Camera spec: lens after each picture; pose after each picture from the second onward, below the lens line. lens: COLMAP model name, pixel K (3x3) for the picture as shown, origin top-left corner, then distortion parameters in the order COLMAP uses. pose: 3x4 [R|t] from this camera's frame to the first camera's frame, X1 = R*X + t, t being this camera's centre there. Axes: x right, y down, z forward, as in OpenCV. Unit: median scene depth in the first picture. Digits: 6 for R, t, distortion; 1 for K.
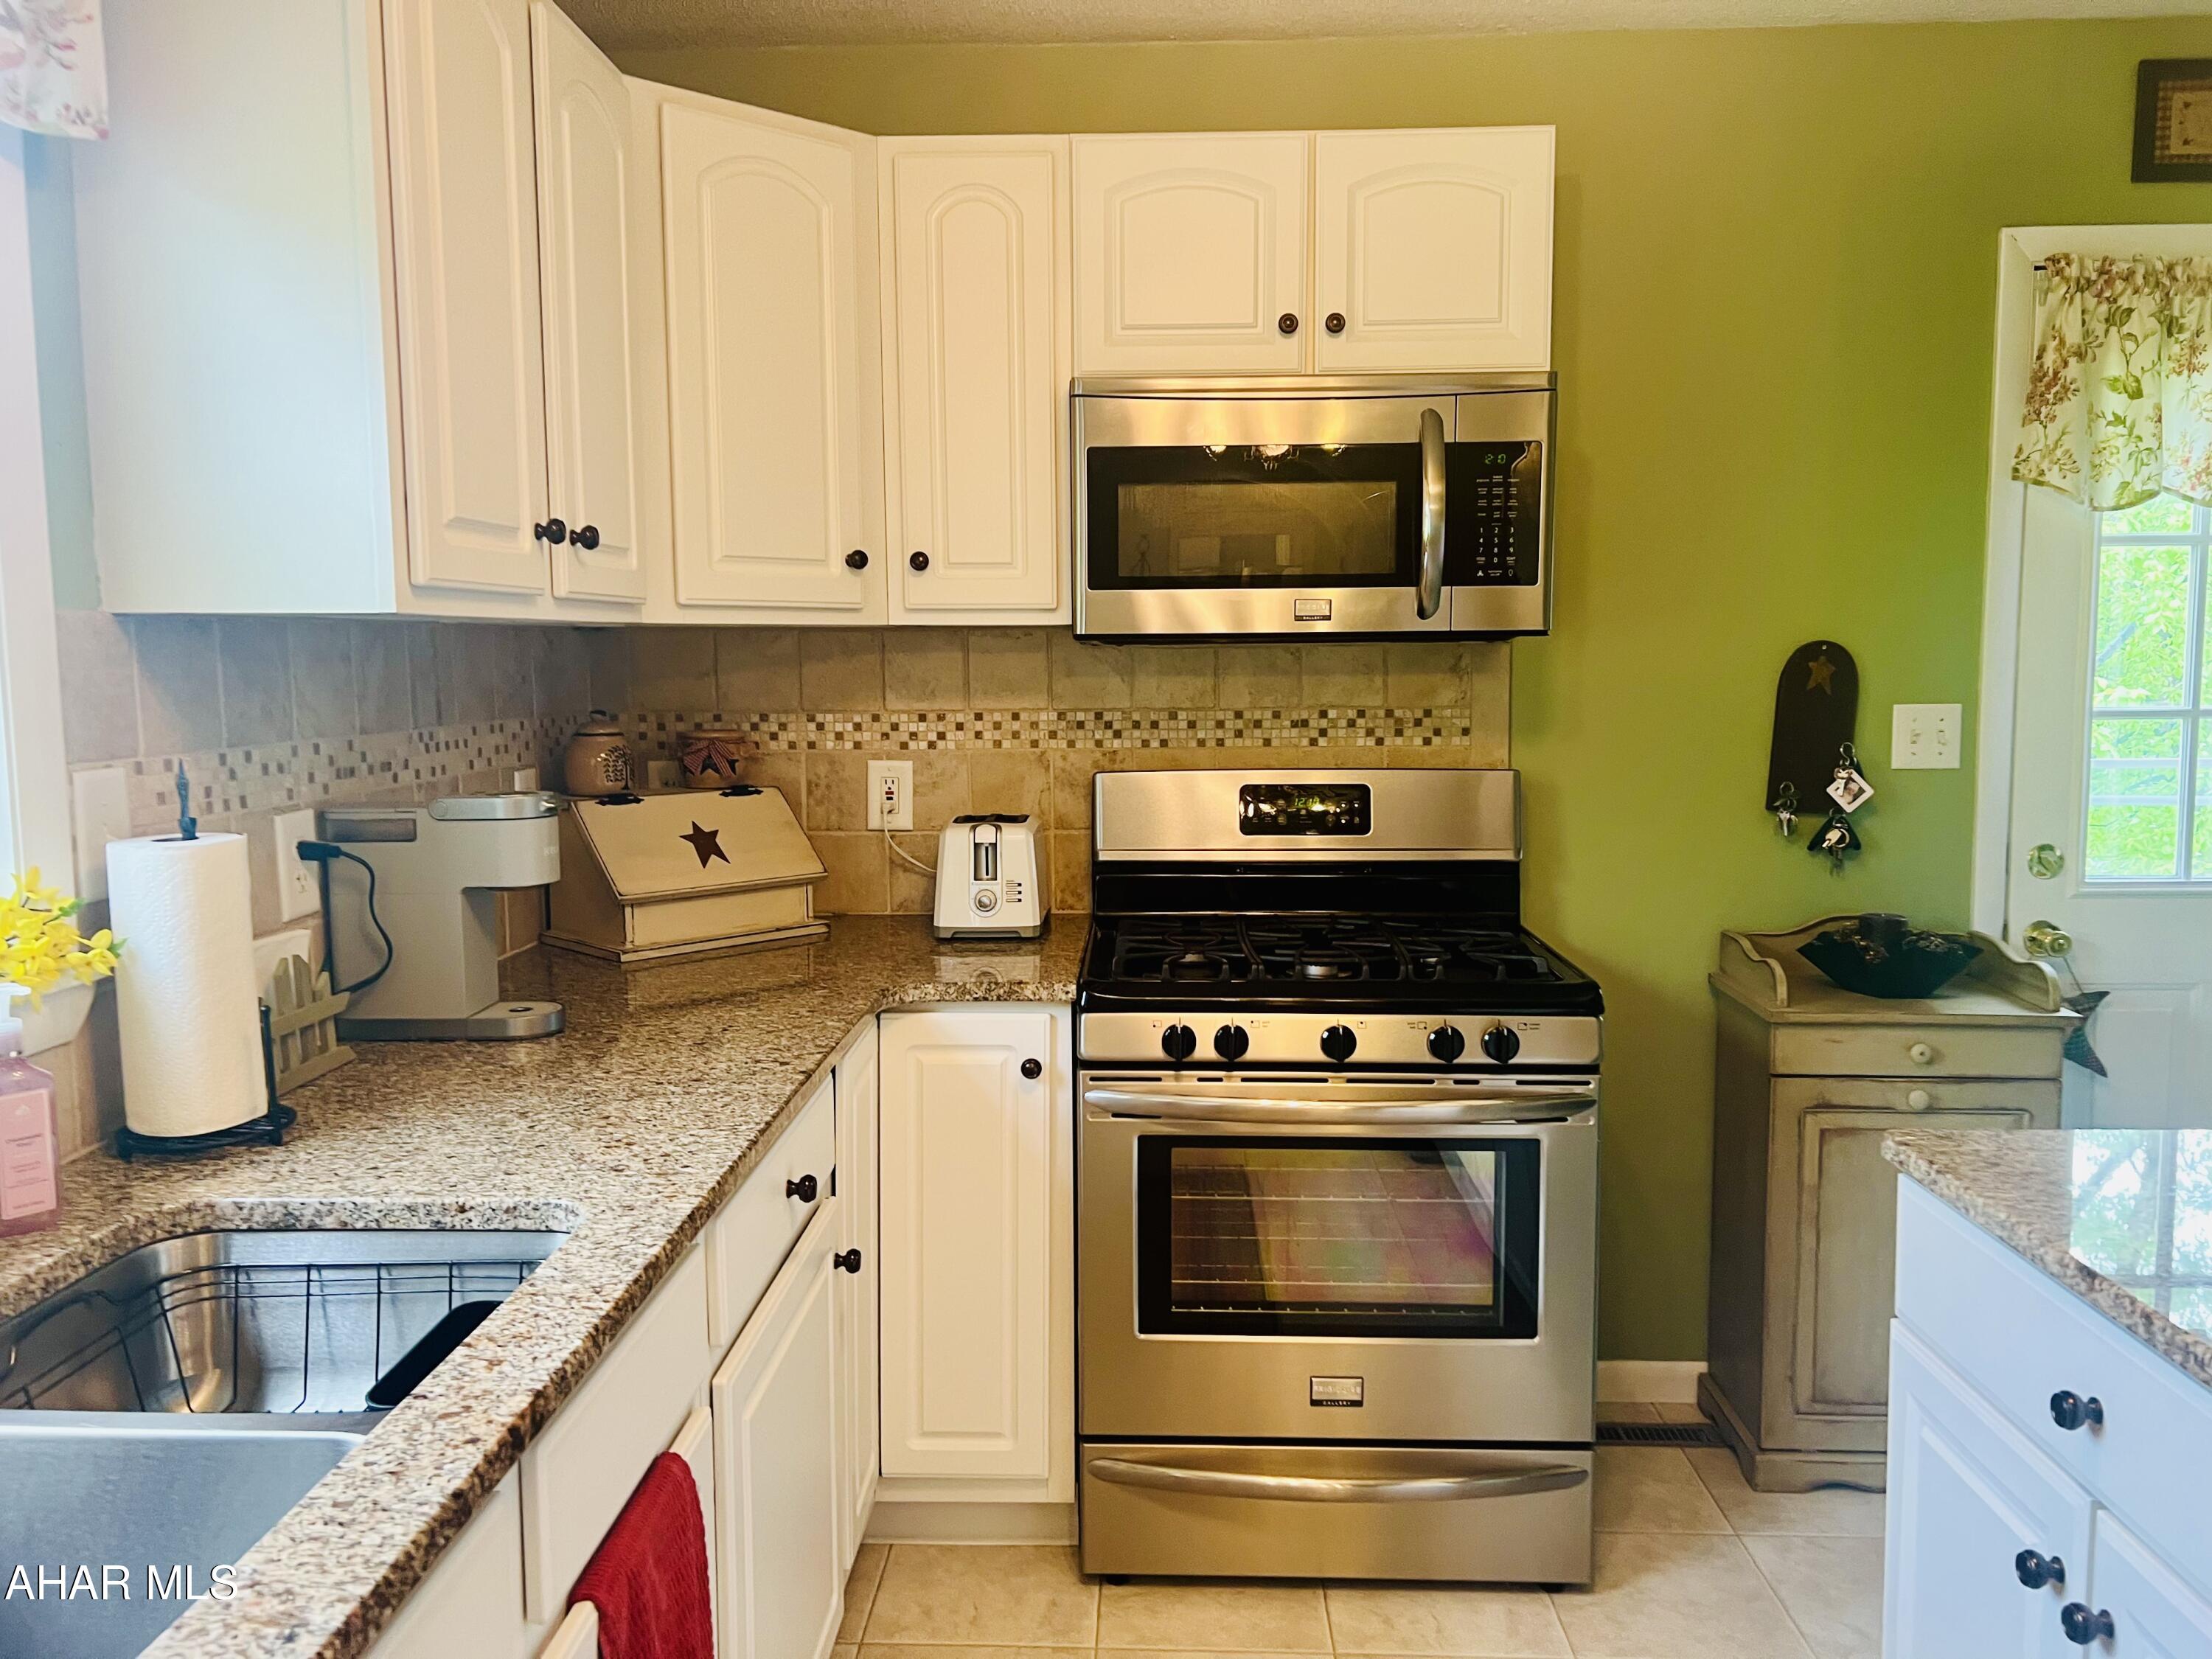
lens RADIAL K [[1681.2, 0, 1106.0], [0, 1681.2, 829.5], [0, 0, 1]] dist [0.078290, -0.084814]
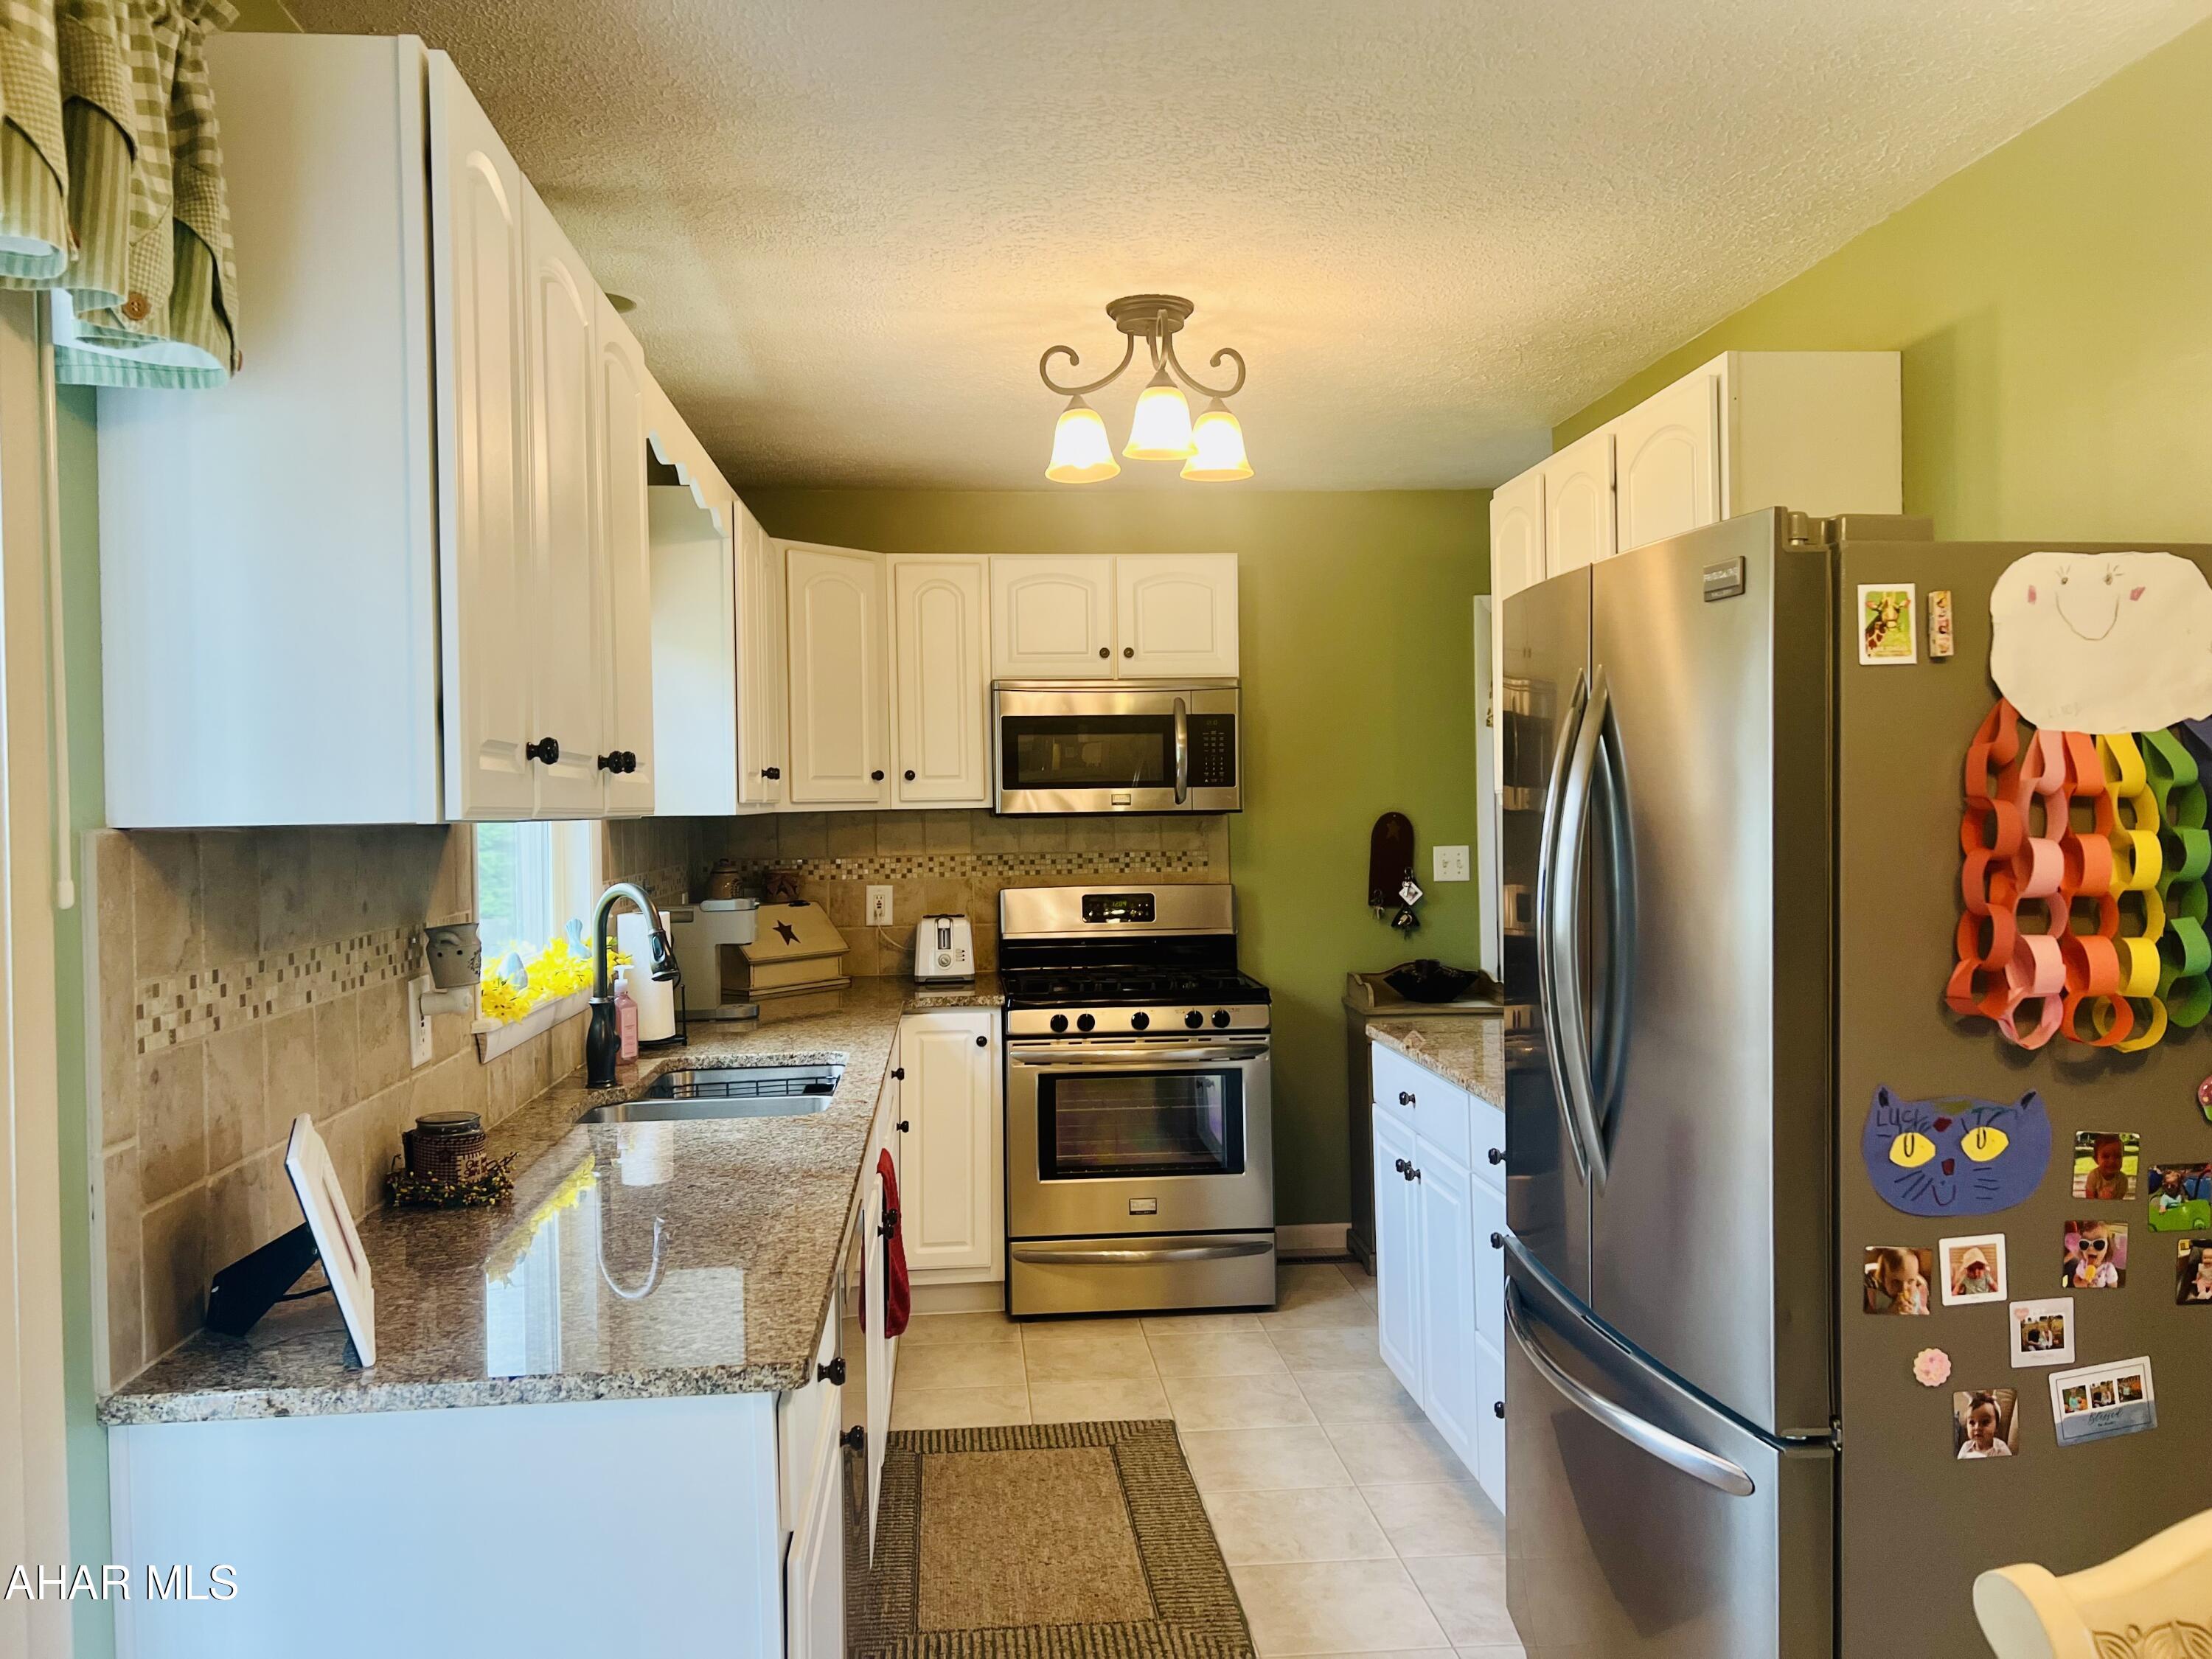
lens RADIAL K [[1681.2, 0, 1106.0], [0, 1681.2, 829.5], [0, 0, 1]] dist [0.078290, -0.084814]
pose [[0.992098, -0.012195, 0.124870, -0.127009], [0.023229, 0.995912, -0.087295, 0.066002], [-0.123295, 0.089506, 0.988325, -0.841513]]
